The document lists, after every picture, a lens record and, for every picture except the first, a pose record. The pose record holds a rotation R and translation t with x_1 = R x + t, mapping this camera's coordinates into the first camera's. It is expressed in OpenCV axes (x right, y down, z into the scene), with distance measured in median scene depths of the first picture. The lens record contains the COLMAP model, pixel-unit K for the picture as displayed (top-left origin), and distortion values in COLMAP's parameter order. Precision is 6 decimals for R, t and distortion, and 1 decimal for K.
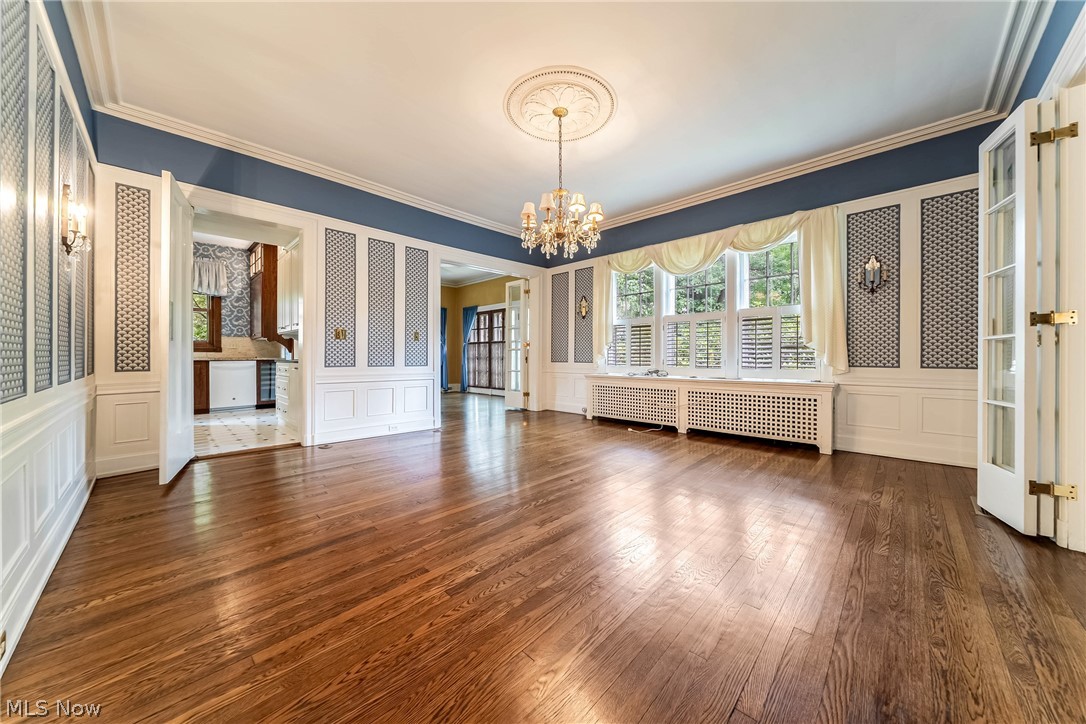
lens RADIAL K [[373.2, 0, 541.4], [0, 373.2, 354.8], [0, 0, 1]] dist [-0.001220, 0.000049]
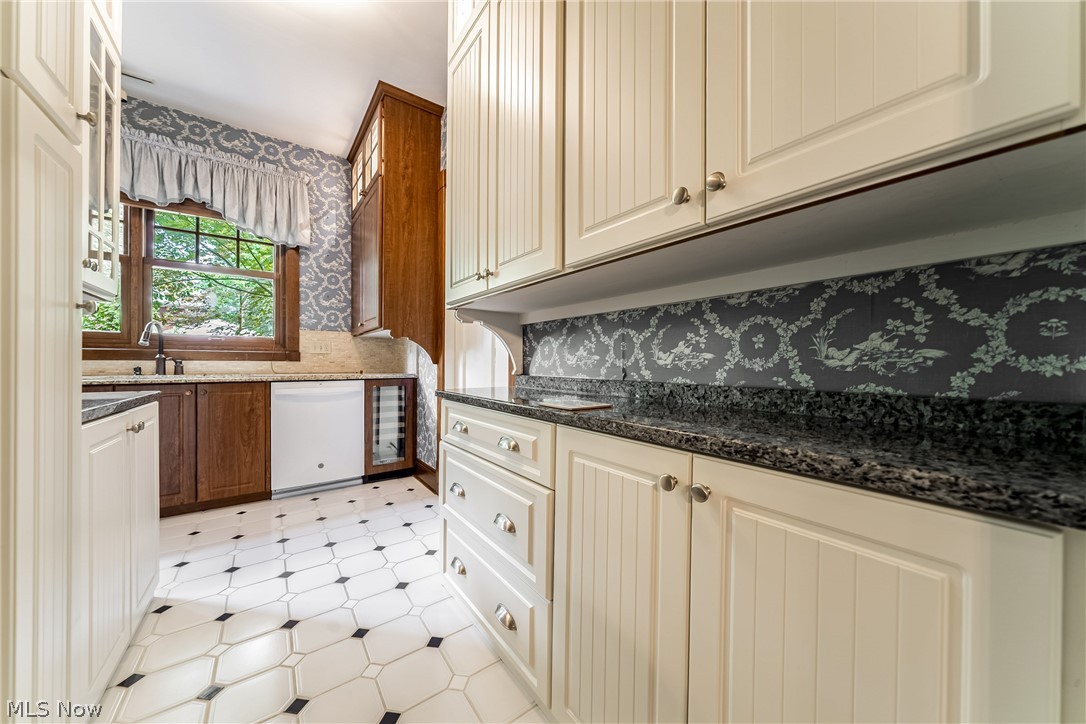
lens RADIAL K [[373.2, 0, 540.7], [0, 373.2, 362.0], [0, 0, 1]] dist [-0.001220, 0.000049]
pose [[0.986594, 0.004559, -0.163130, -0.464880], [-0.004526, 0.999990, 0.000573, -0.007835], [0.163131, 0.000173, 0.986604, 0.567327]]
